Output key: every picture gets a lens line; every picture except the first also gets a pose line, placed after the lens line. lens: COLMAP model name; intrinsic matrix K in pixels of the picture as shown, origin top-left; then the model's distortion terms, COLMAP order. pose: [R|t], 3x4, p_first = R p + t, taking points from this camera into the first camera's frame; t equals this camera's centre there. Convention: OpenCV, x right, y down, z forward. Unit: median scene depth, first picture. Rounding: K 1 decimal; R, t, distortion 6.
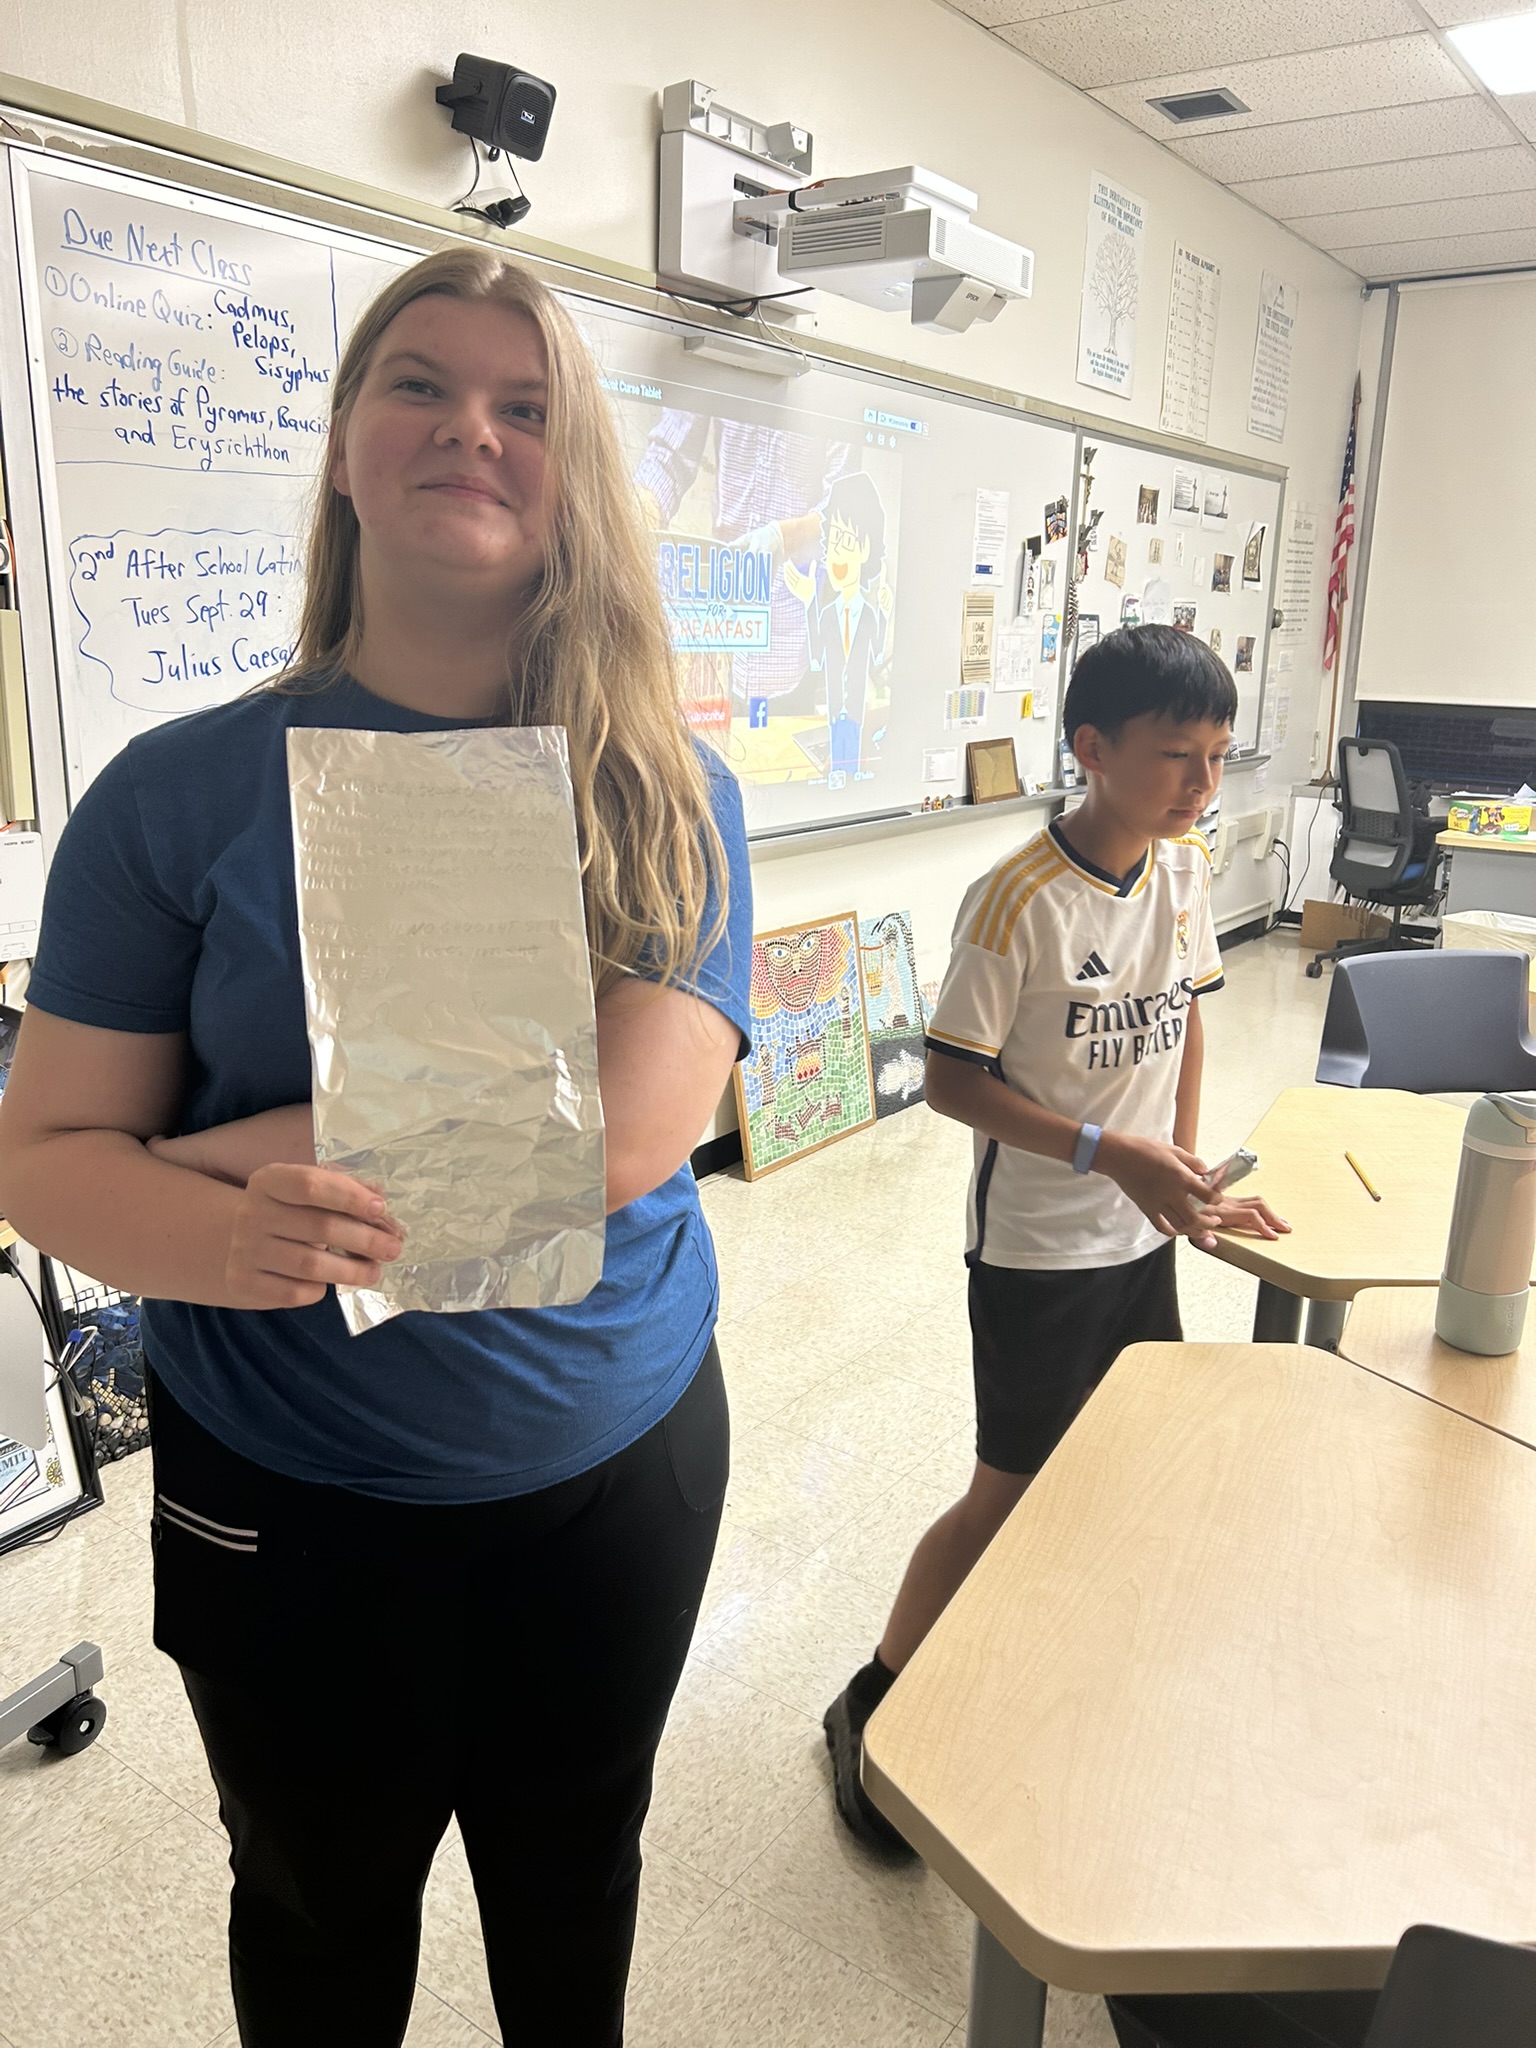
lens RADIAL K [[1545.6, 0, 768.0], [0, 1545.6, 1024.0], [0, 0, 1]] dist [0.027216, -0.034339]
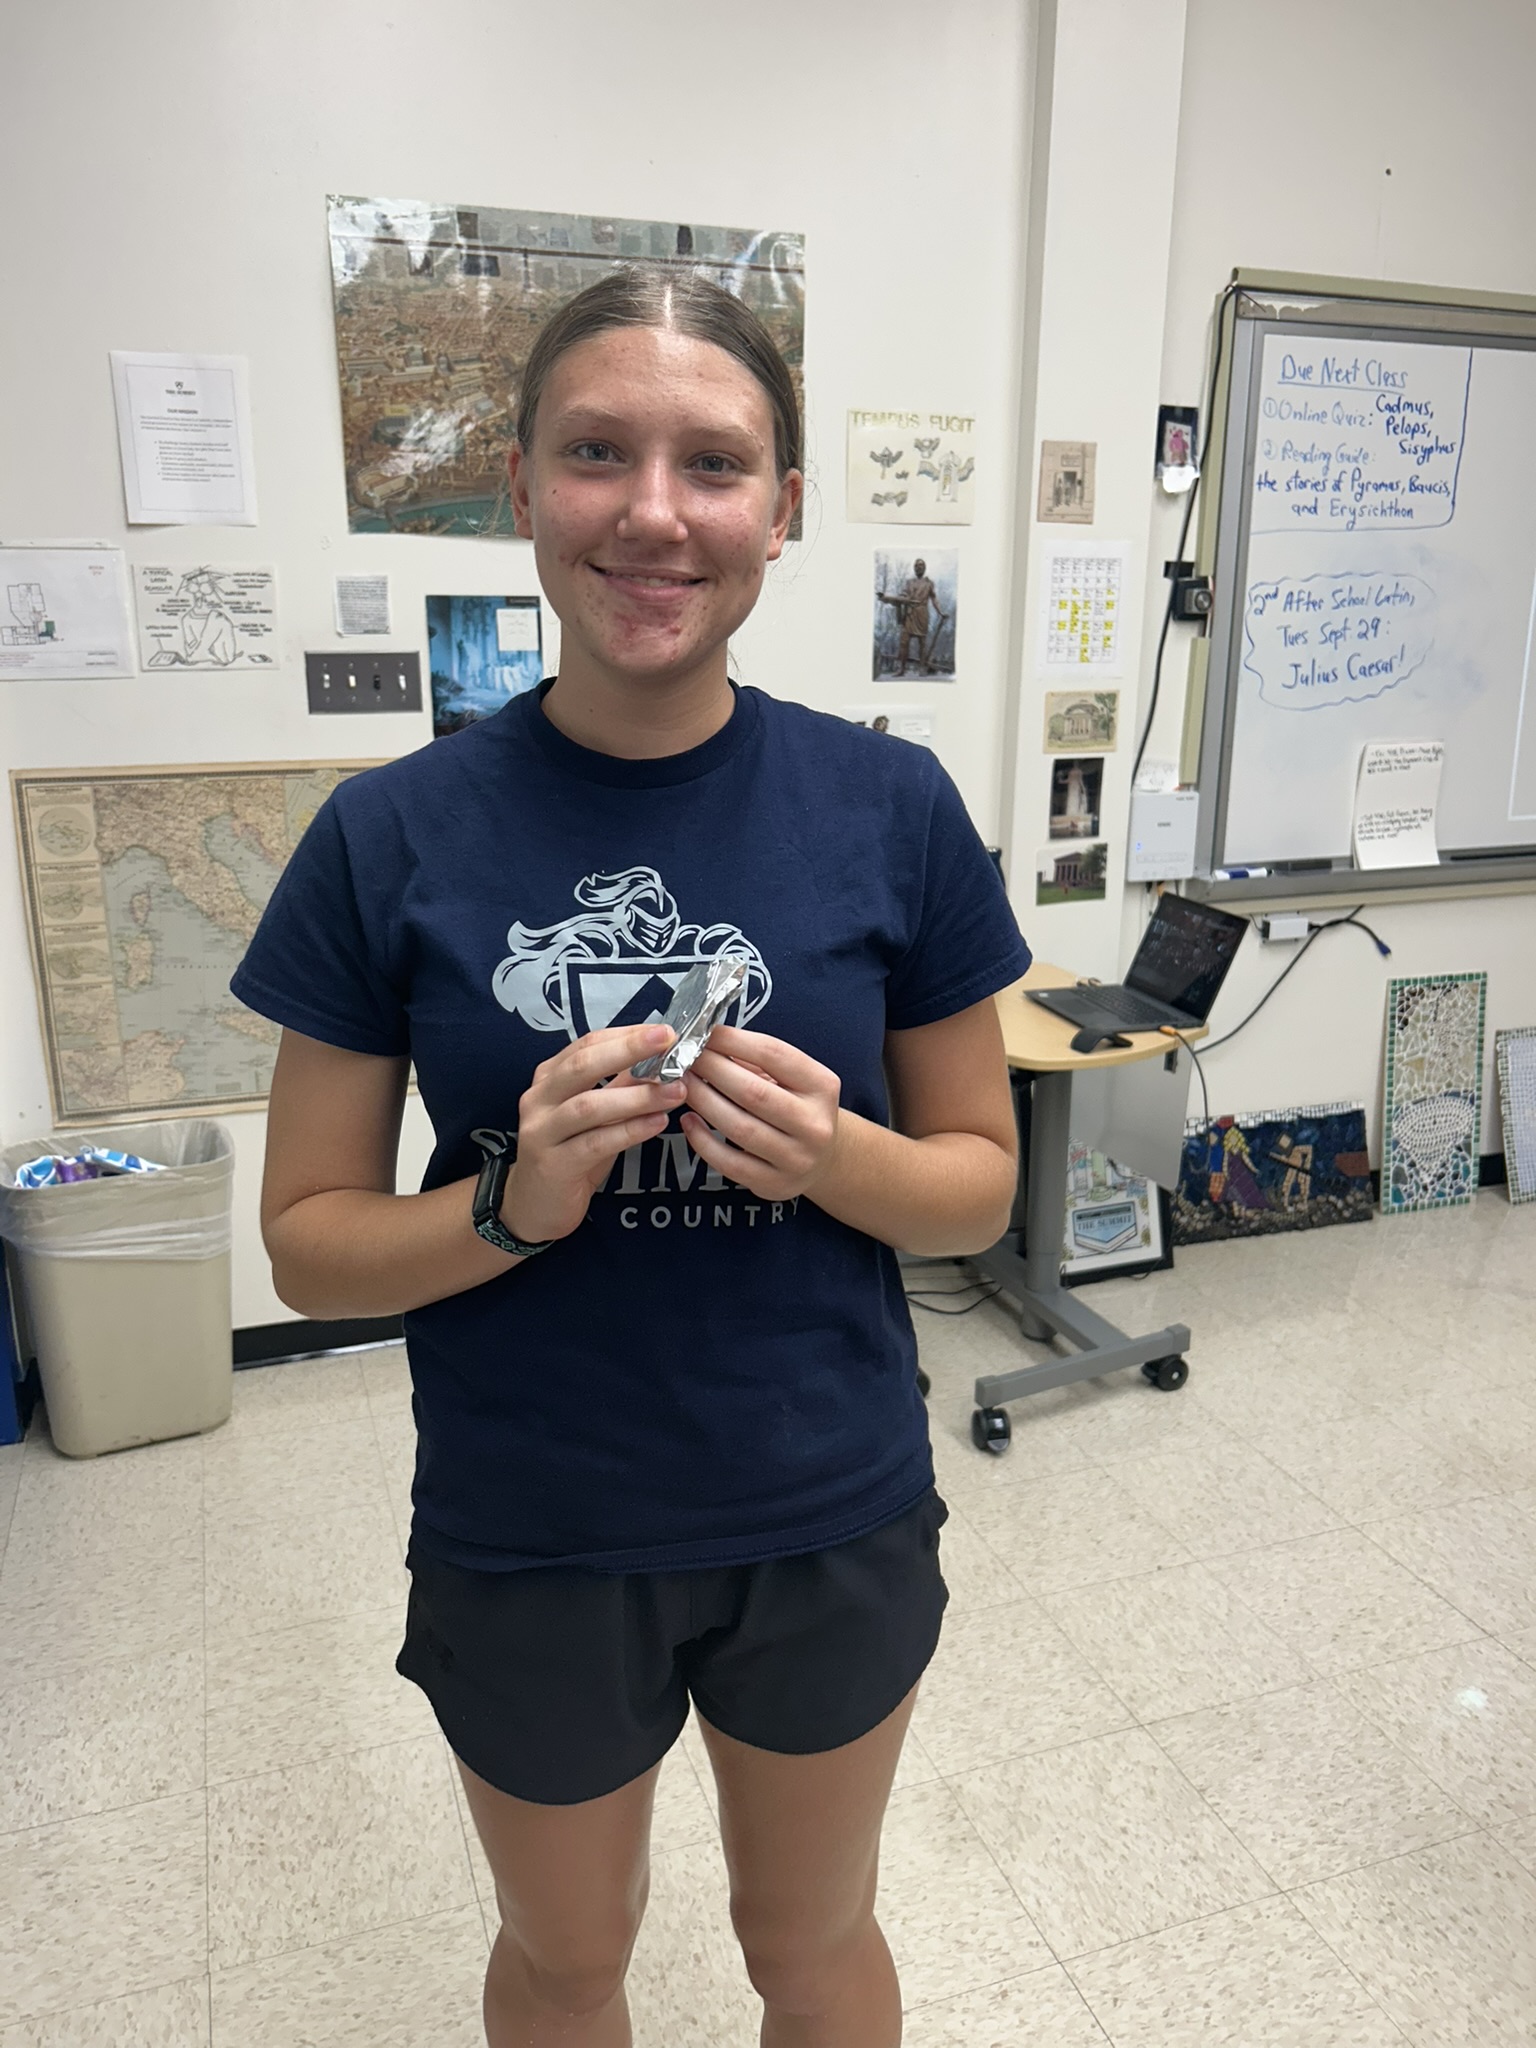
lens RADIAL K [[1545.6, 0, 768.0], [0, 1545.6, 1024.0], [0, 0, 1]] dist [0.027216, -0.034339]
pose [[0.822764, 0.125188, -0.554425, 0.021880], [-0.124794, 0.991429, 0.038669, 0.077165], [0.554514, 0.037374, 0.831335, -0.373321]]
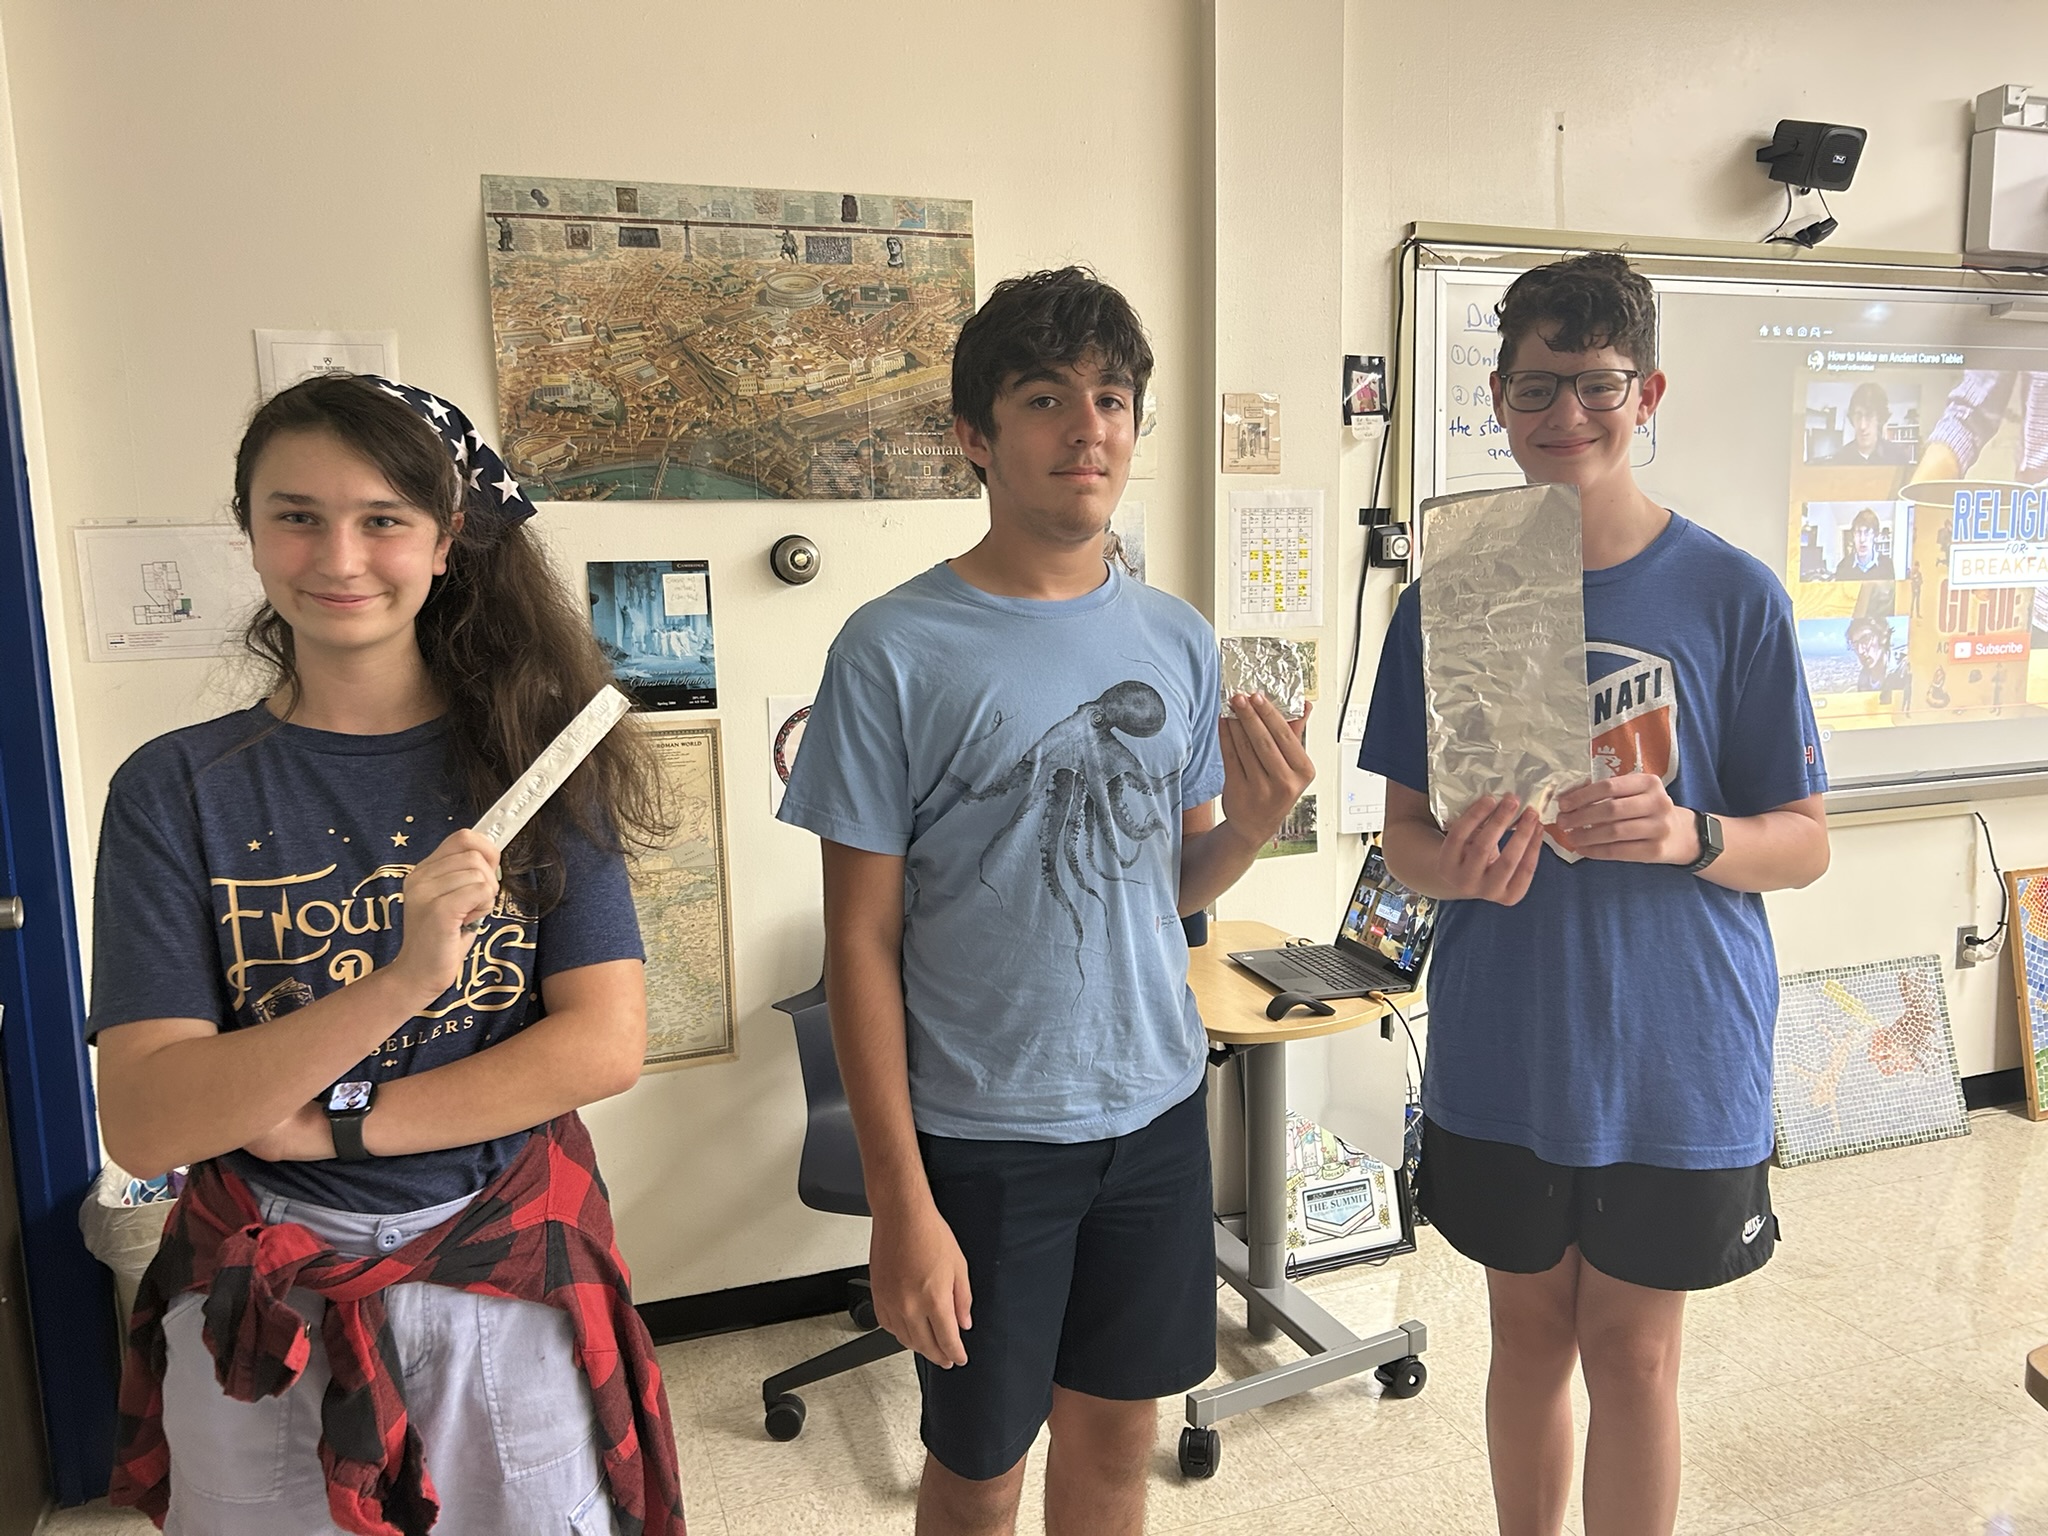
lens RADIAL K [[1545.6, 0, 1038.0], [0, 1545.6, 778.2], [0, 0, 1]] dist [0.027216, -0.034339]
pose [[0.820193, 0.033017, -0.571134, 0.041532], [-0.100274, 0.991175, -0.086701, 0.057574], [0.563231, 0.128381, 0.816265, -0.283490]]
